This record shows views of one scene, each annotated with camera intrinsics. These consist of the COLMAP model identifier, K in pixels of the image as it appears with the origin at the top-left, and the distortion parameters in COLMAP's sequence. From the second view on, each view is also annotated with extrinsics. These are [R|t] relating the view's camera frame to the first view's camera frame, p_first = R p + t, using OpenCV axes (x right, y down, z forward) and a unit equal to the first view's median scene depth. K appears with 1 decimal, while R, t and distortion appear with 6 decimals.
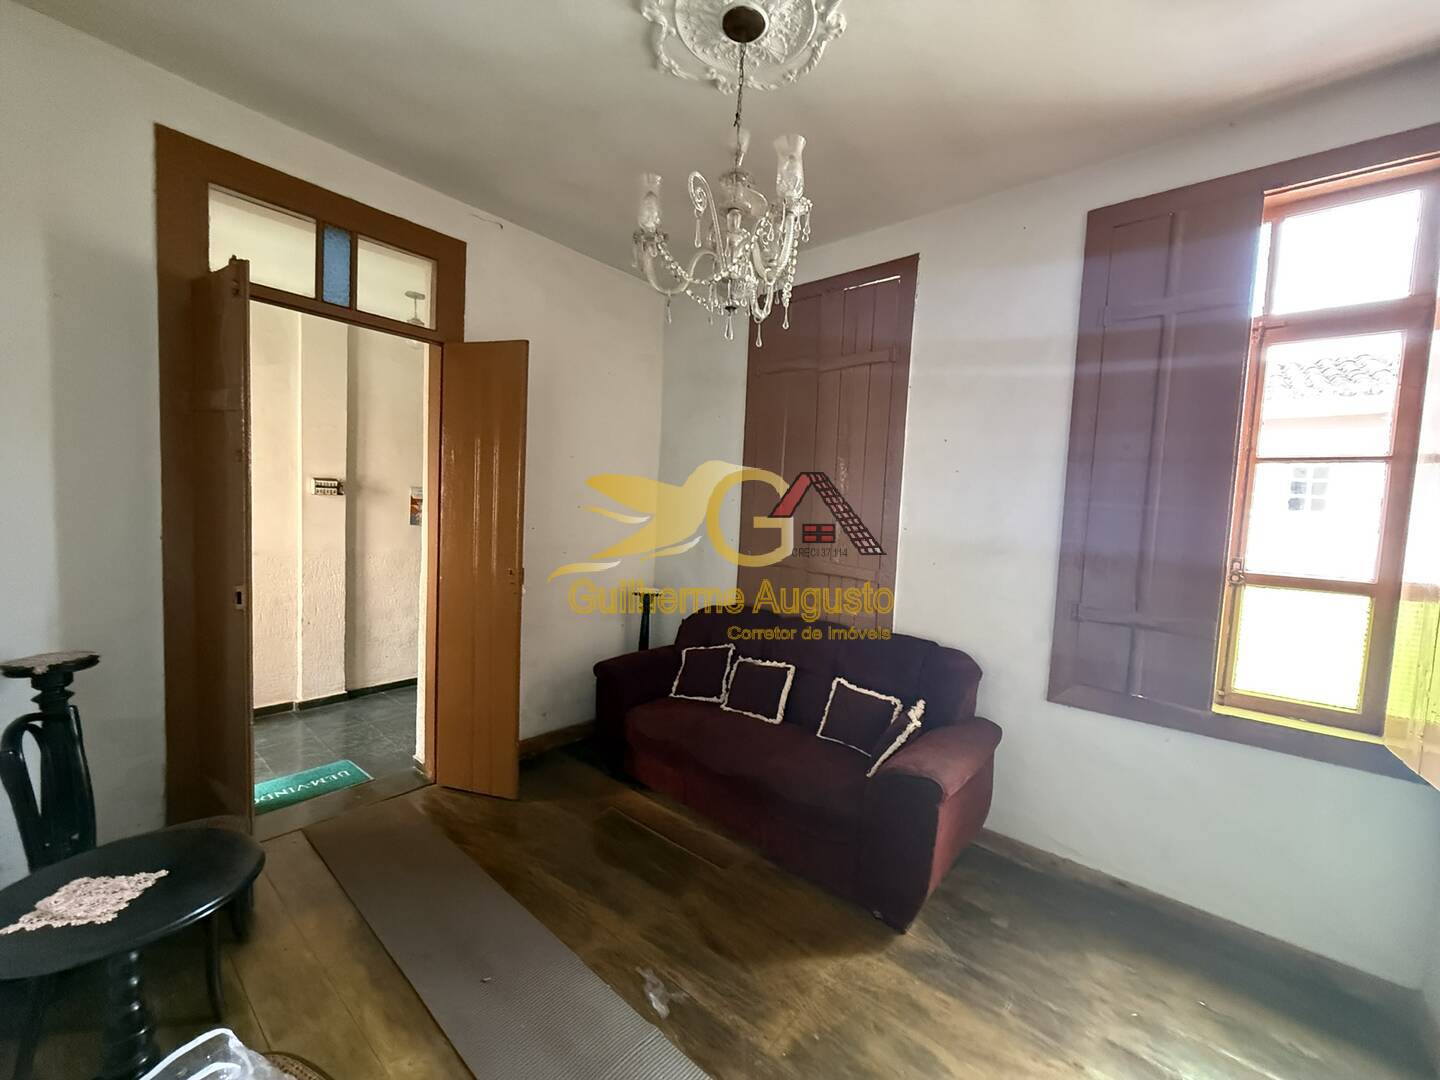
lens RADIAL K [[573.0, 0, 724.9], [0, 573.0, 540.3], [0, 0, 1]] dist [0.001642, -0.000368]
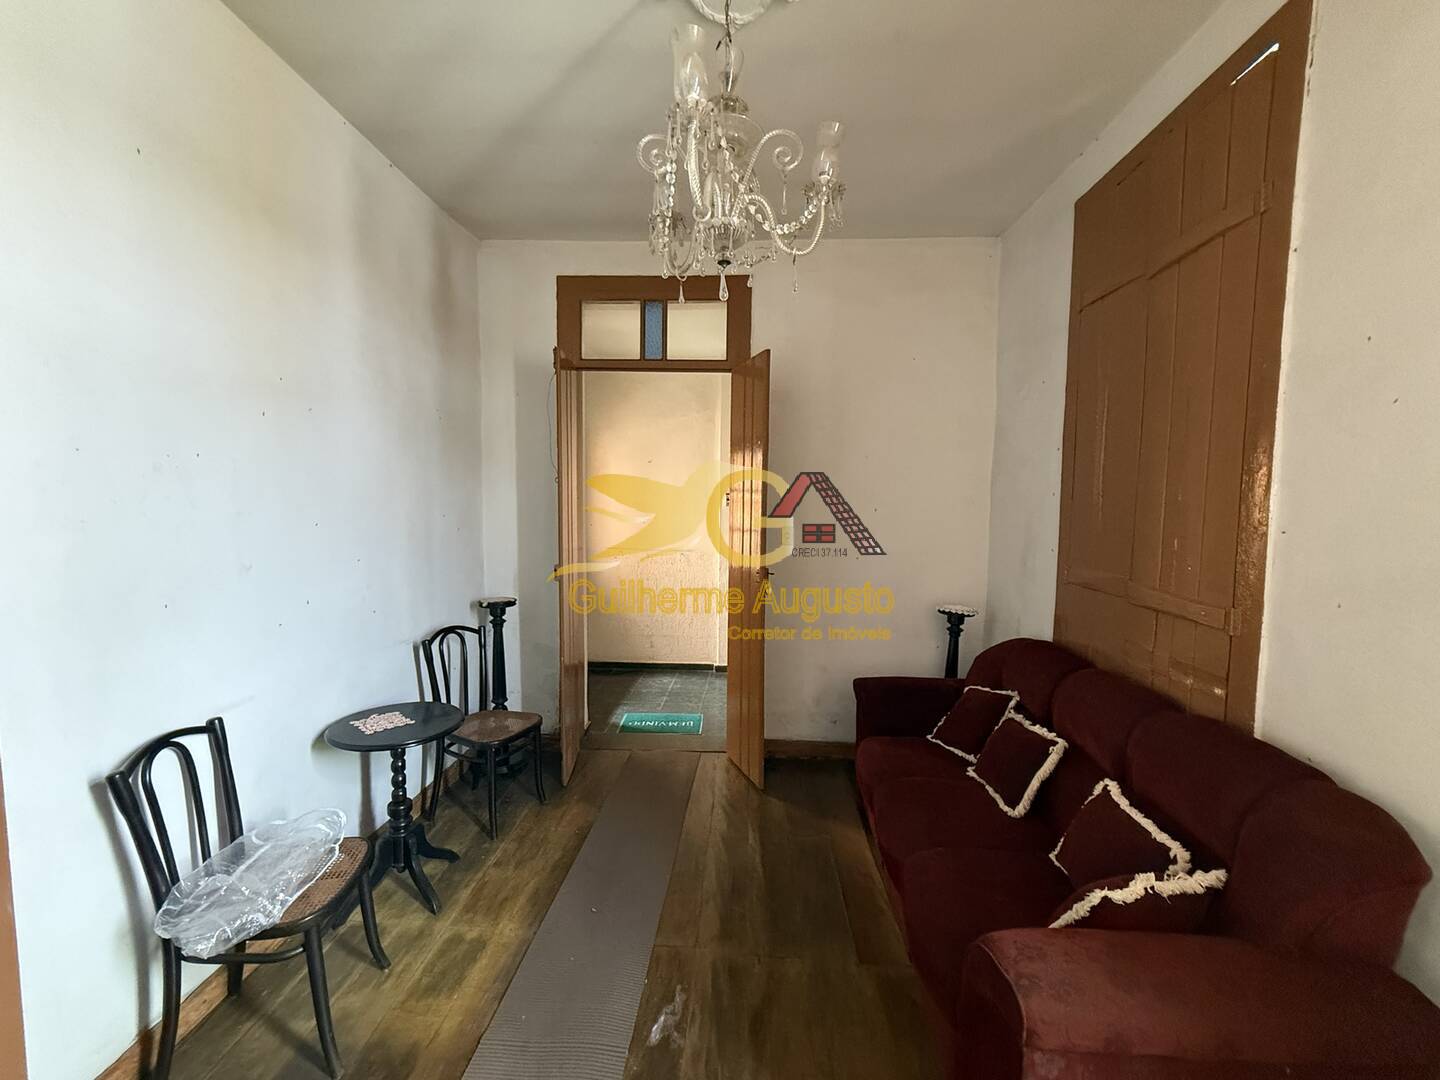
lens RADIAL K [[573.0, 0, 727.1], [0, 573.0, 538.8], [0, 0, 1]] dist [0.001642, -0.000368]
pose [[0.610727, 0.015228, -0.791695, 0.480890], [-0.034670, 0.999371, -0.007522, 0.006473], [0.791082, 0.032042, 0.610870, 0.345153]]
